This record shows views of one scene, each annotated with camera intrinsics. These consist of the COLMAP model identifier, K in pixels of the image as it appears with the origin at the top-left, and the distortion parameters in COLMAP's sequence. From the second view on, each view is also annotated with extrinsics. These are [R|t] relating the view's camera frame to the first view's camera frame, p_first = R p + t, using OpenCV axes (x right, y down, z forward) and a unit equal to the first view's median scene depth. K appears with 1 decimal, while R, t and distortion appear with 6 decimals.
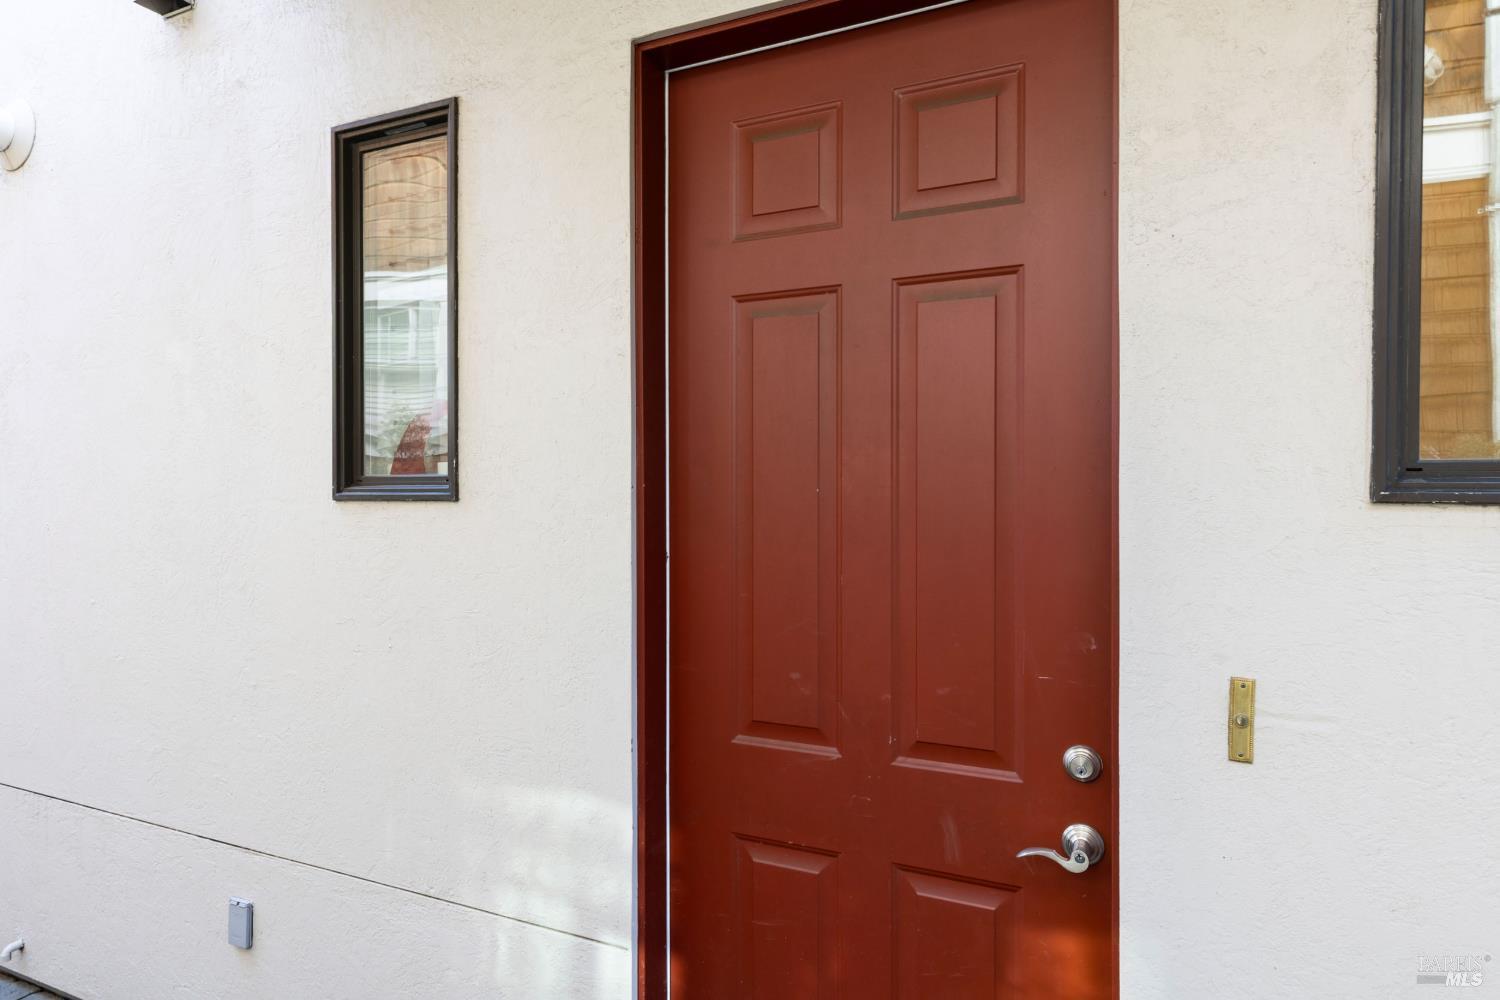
lens RADIAL K [[824.1, 0, 763.7], [0, 824.1, 497.9], [0, 0, 1]] dist [0.006079, -0.000659]
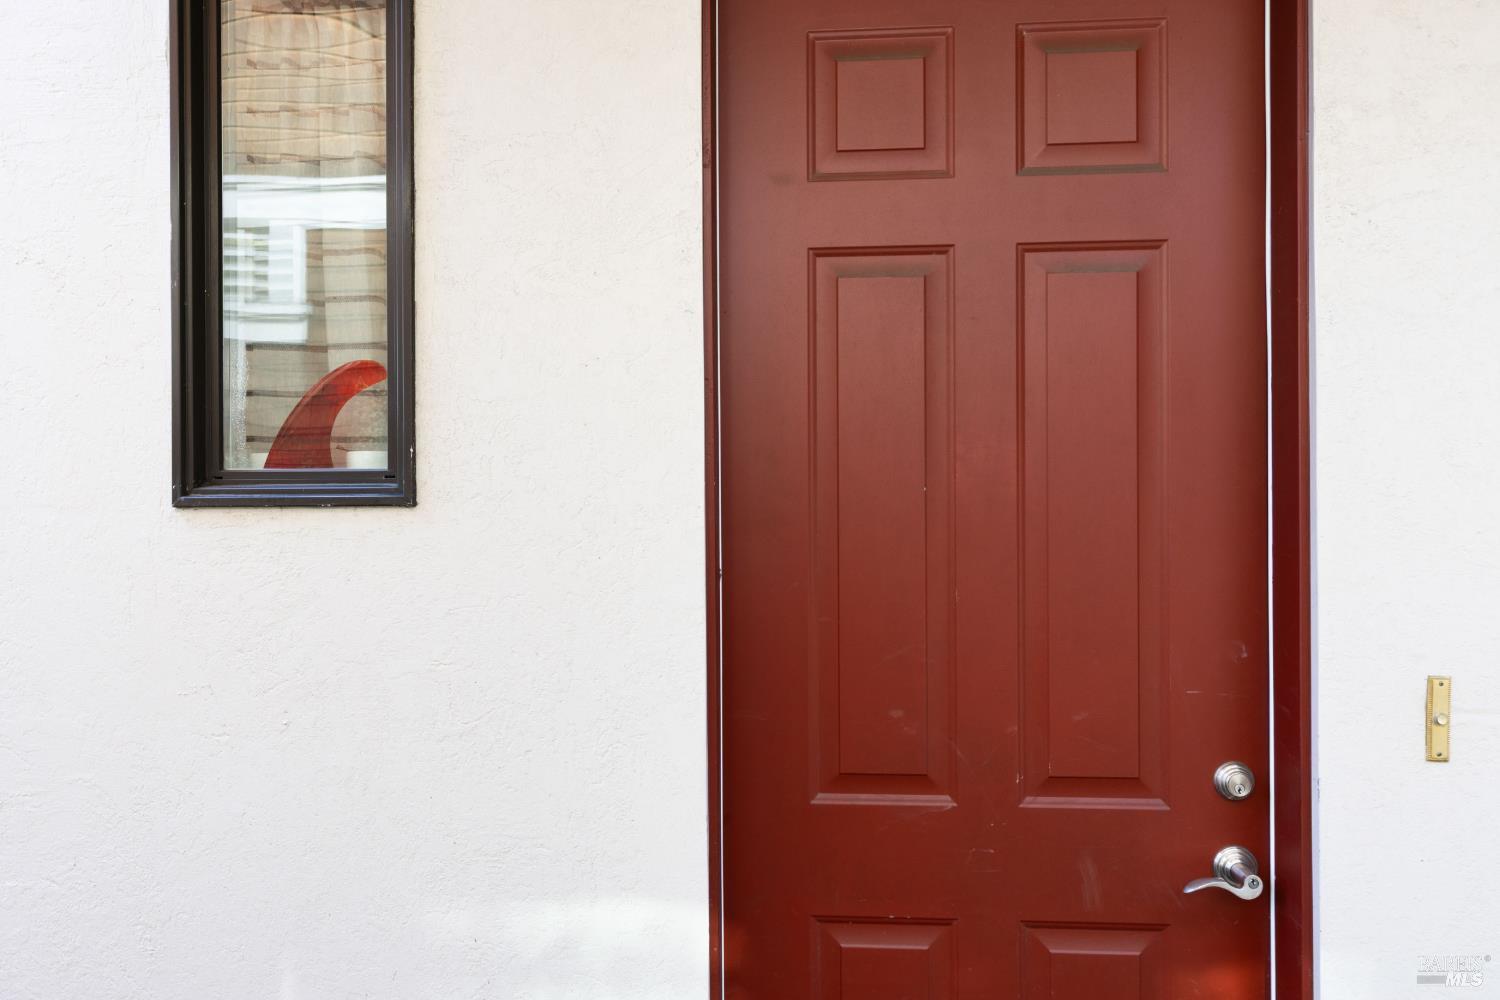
lens RADIAL K [[916.8, 0, 749.9], [0, 916.8, 496.7], [0, 0, 1]] dist [0.000026, 0.002507]
pose [[0.937140, -0.006709, 0.348889, -0.423548], [0.008016, 0.999965, -0.002302, -0.000311], [-0.348861, 0.004954, 0.937161, 0.192884]]
